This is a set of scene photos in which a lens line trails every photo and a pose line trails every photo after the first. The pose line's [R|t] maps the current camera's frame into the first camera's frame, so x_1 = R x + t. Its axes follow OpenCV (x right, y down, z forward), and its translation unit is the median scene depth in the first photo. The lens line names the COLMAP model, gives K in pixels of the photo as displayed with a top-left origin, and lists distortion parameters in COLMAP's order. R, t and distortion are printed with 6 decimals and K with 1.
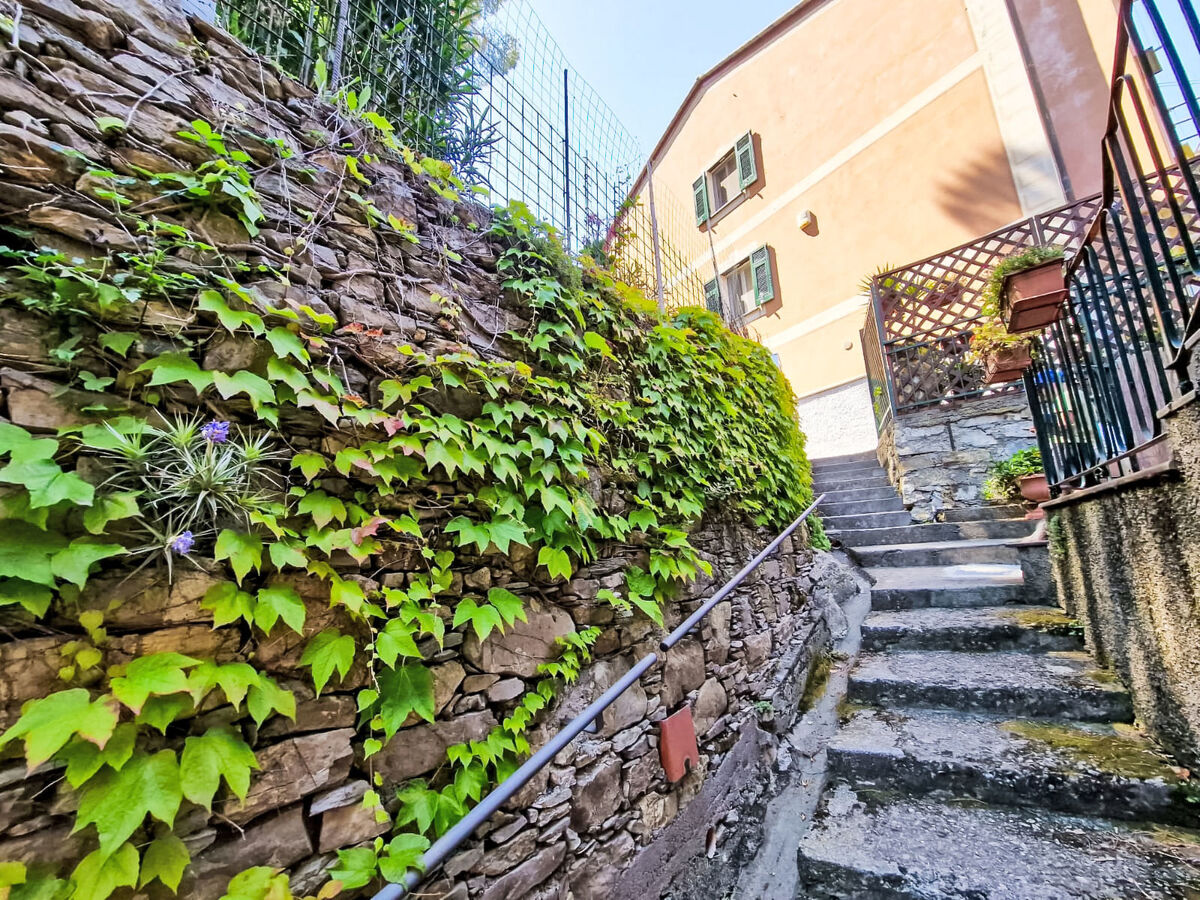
lens RADIAL K [[487.8, 0, 598.6], [0, 487.8, 448.6], [0, 0, 1]] dist [0.003347, -0.001995]
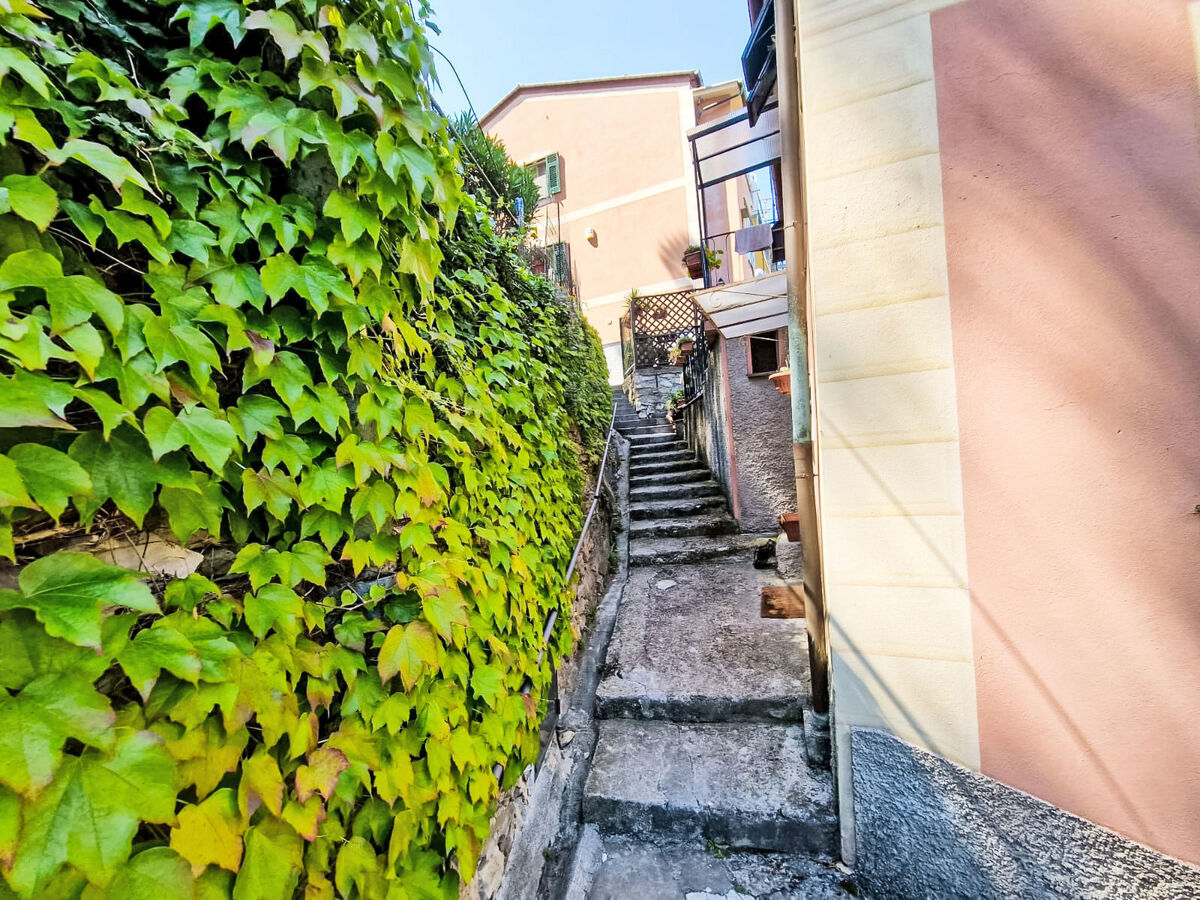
lens RADIAL K [[487.8, 0, 600.5], [0, 487.8, 452.9], [0, 0, 1]] dist [0.003347, -0.001995]
pose [[0.848199, -0.011366, 0.529556, -0.671516], [-0.077838, 0.986241, 0.145842, -0.006251], [-0.523927, -0.164923, 0.835644, -0.774037]]
